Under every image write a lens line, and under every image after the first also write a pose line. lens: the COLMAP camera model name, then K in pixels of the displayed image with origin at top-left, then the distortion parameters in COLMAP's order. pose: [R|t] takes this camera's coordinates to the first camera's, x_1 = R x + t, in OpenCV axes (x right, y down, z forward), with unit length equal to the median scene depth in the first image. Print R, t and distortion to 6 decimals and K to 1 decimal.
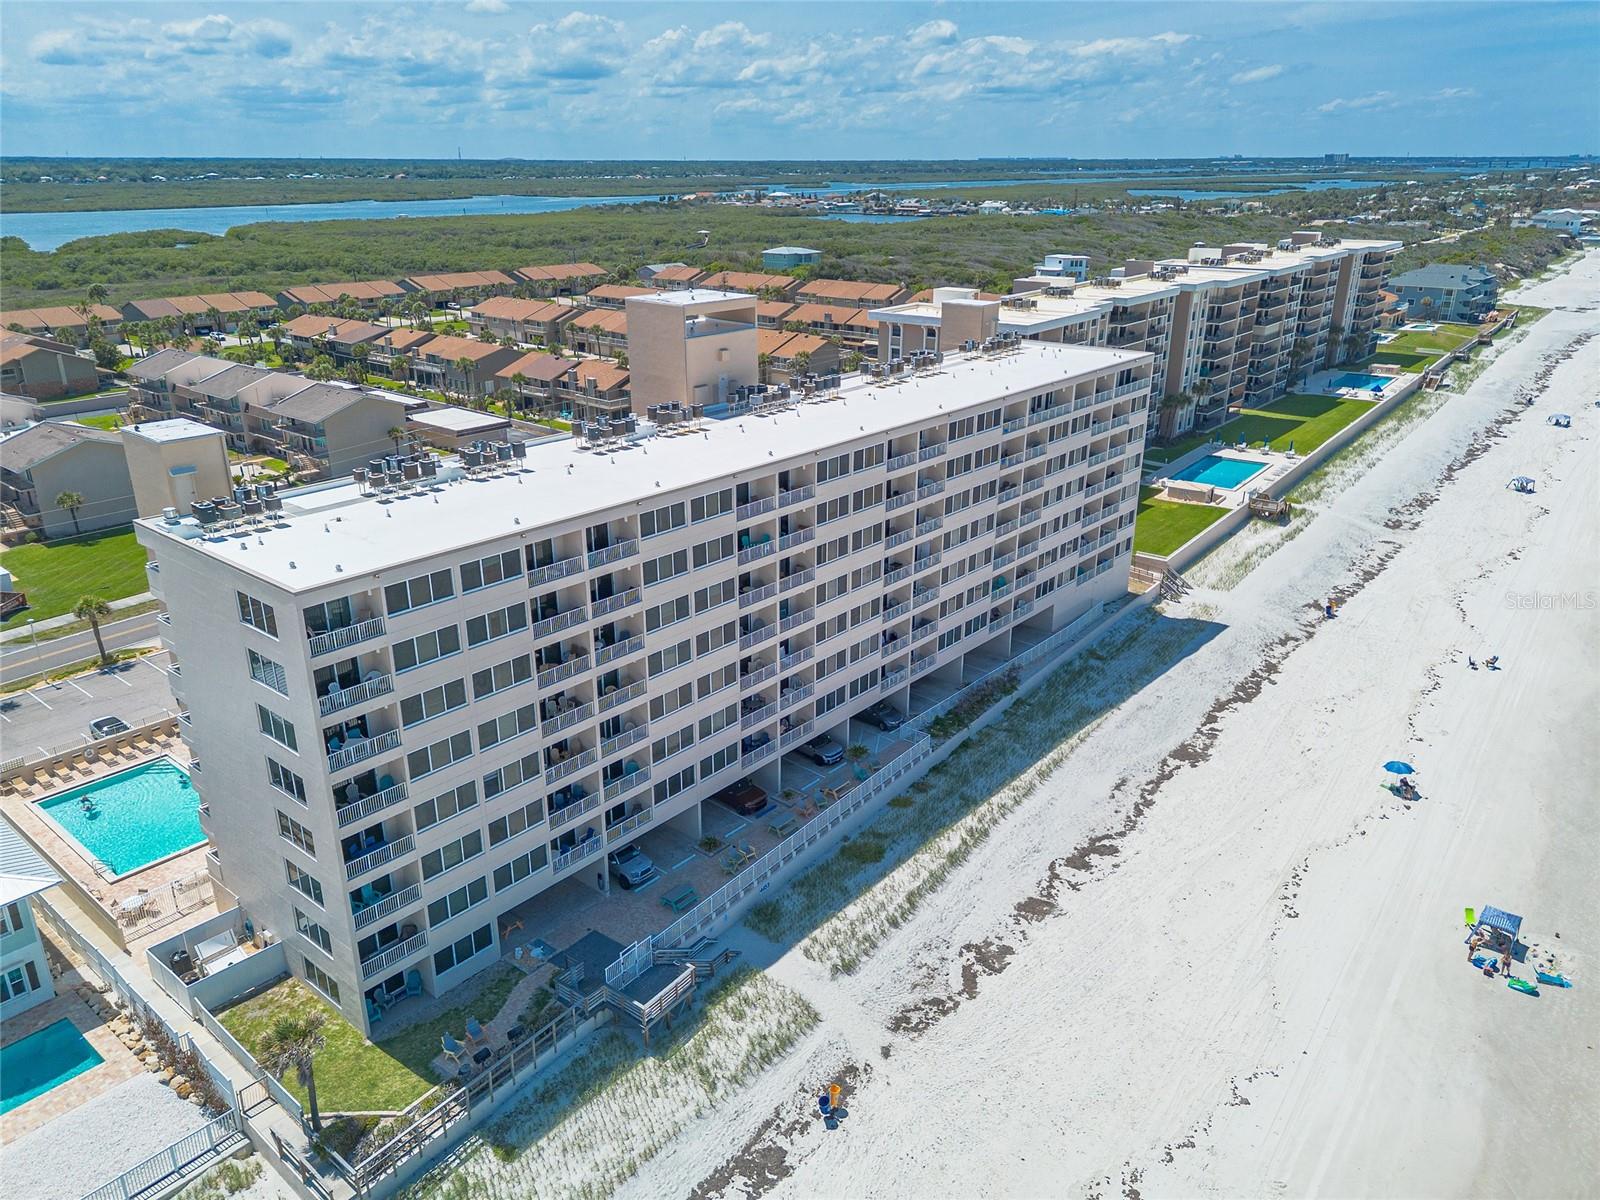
lens RADIAL K [[1137.9, 0, 794.0], [0, 1137.9, 623.2], [0, 0, 1]] dist [0.069182, -0.062709]
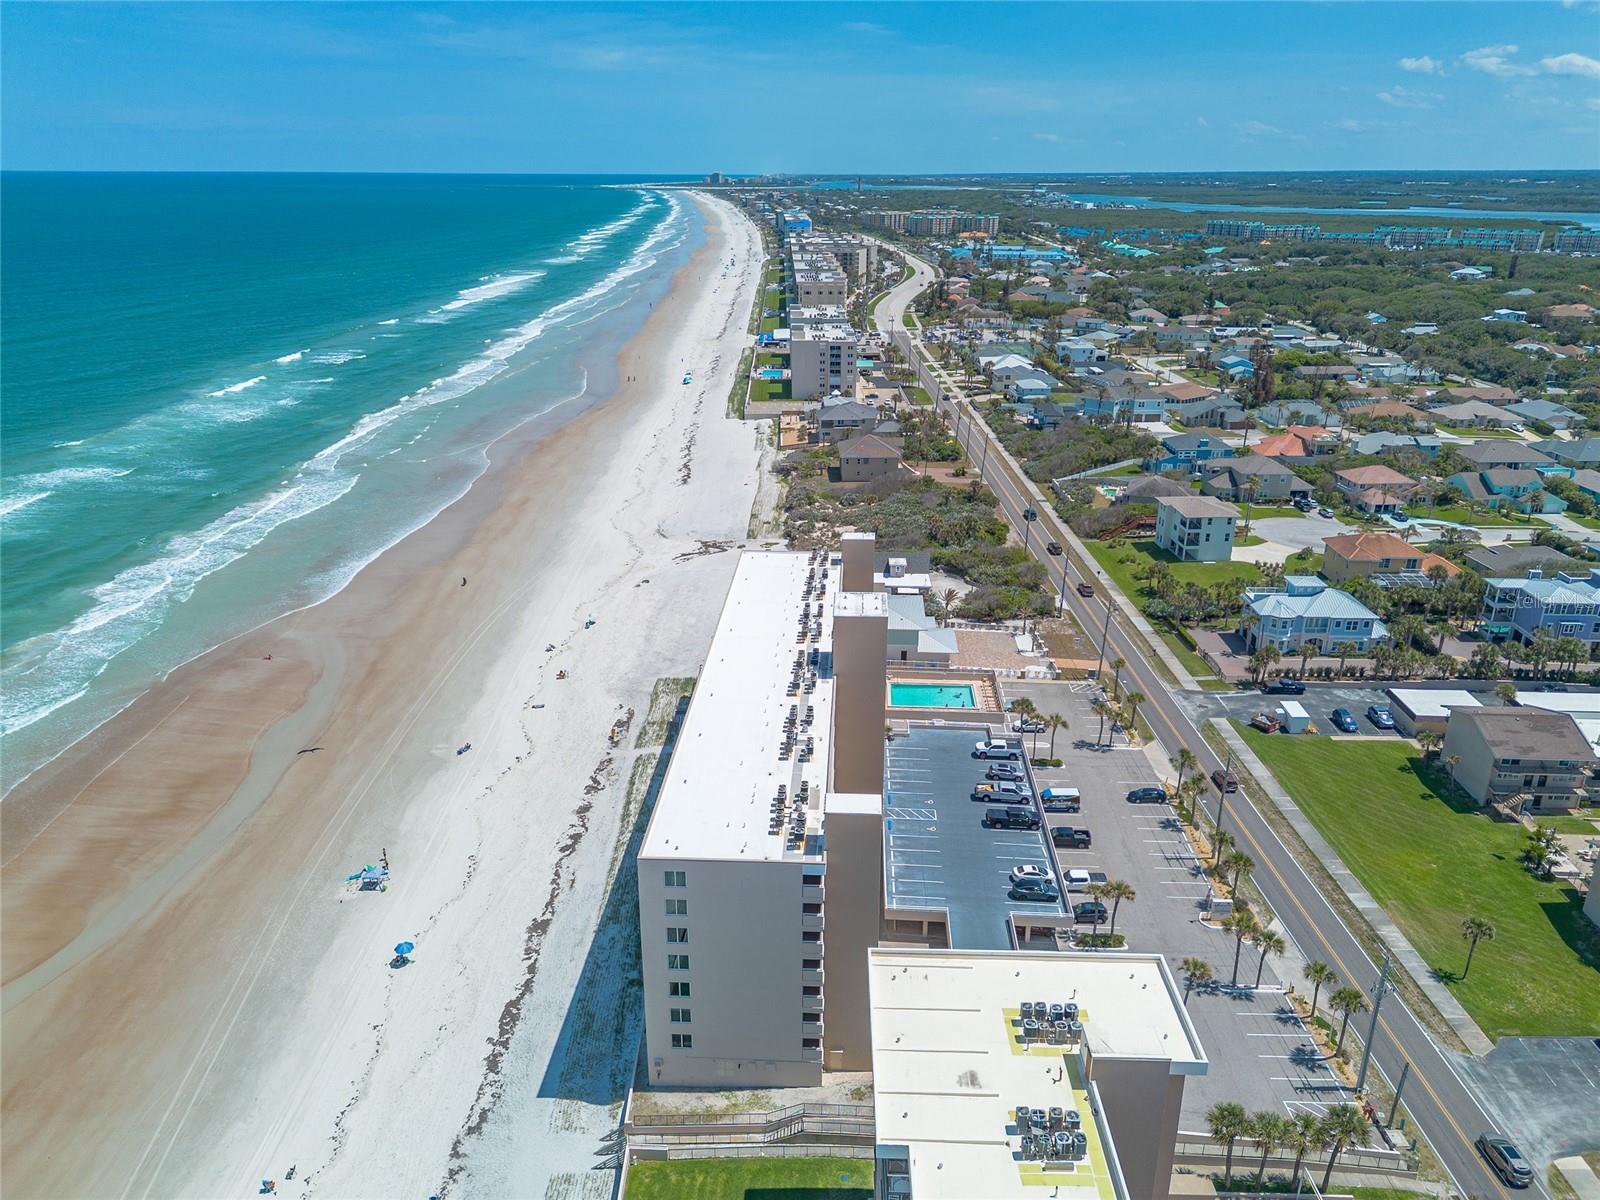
lens RADIAL K [[1137.9, 0, 795.5], [0, 1137.9, 600.5], [0, 0, 1]] dist [0.069182, -0.062709]
pose [[-0.796474, 0.213491, -0.565729, 0.799718], [-0.225480, 0.763253, 0.605478, -1.129438], [0.561059, 0.609808, -0.559774, 1.698303]]
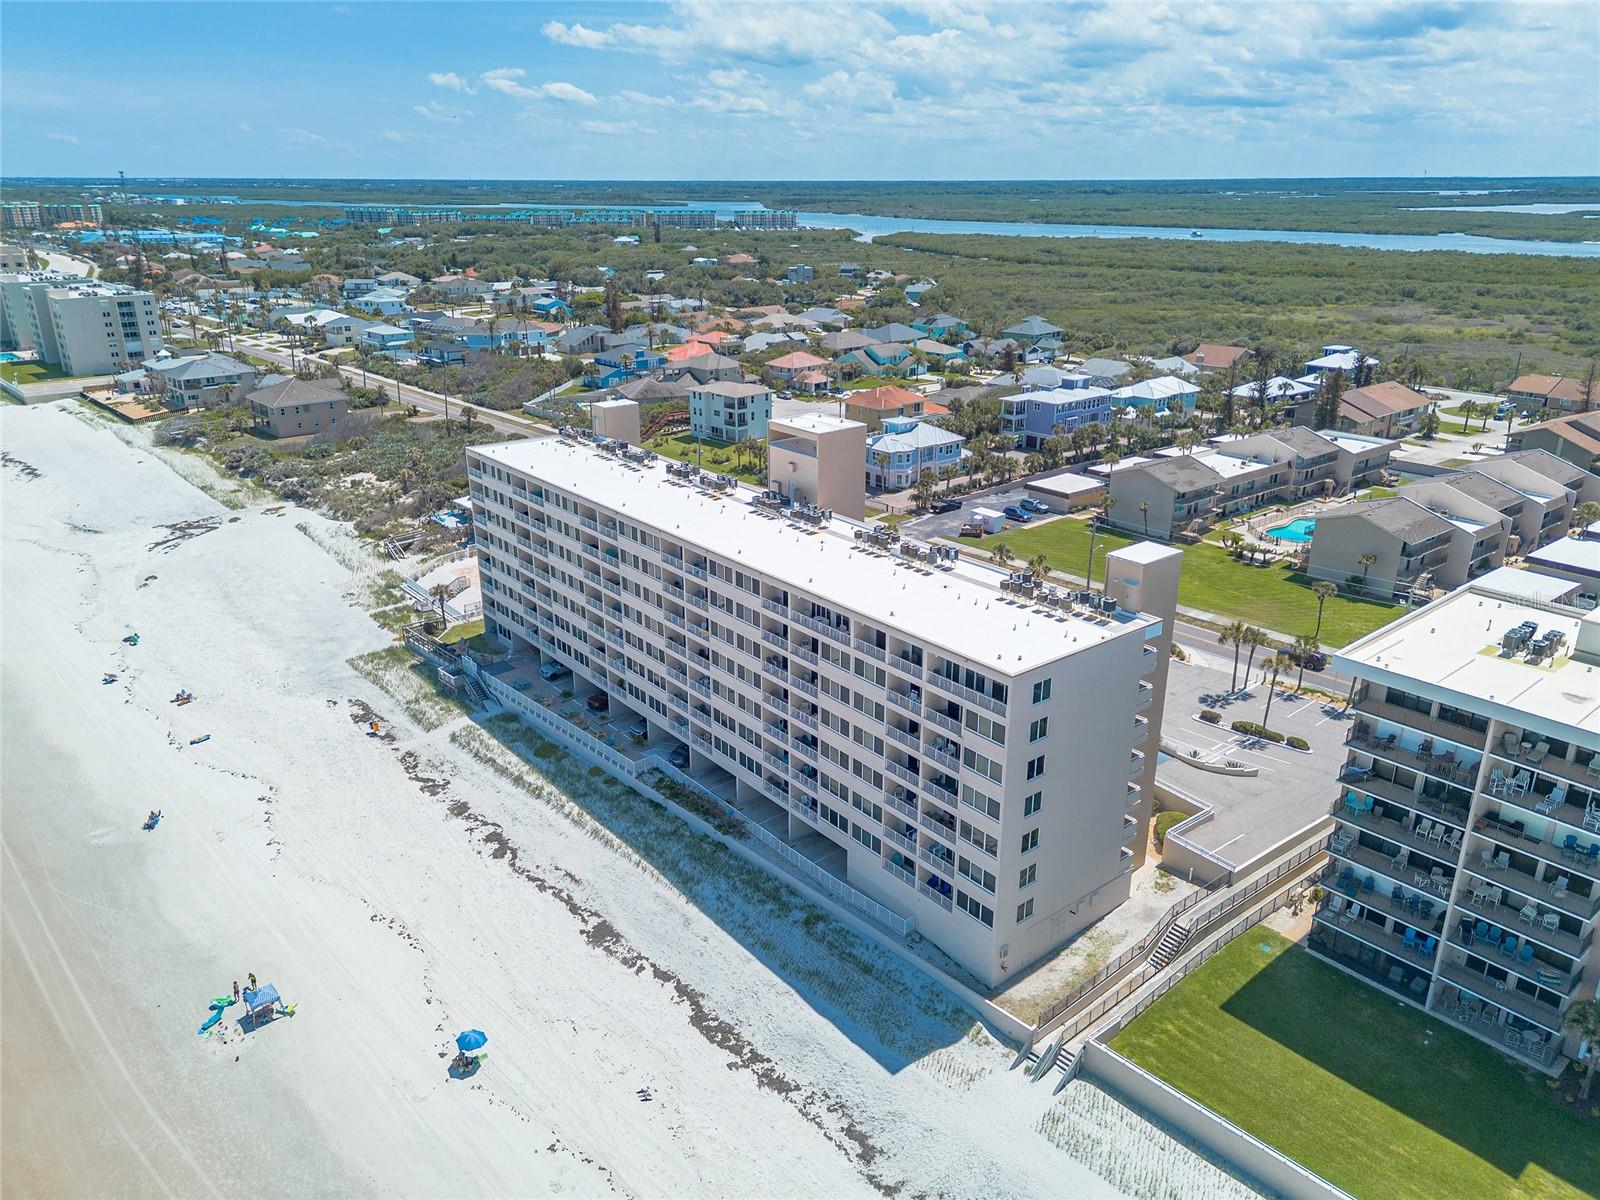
lens RADIAL K [[1137.9, 0, 799.1], [0, 1137.9, 590.1], [0, 0, 1]] dist [0.069182, -0.062709]
pose [[-0.184580, 0.332339, -0.924922, 1.114118], [-0.368758, 0.848919, 0.378621, -0.574074], [0.911015, 0.410958, -0.034141, 1.037728]]
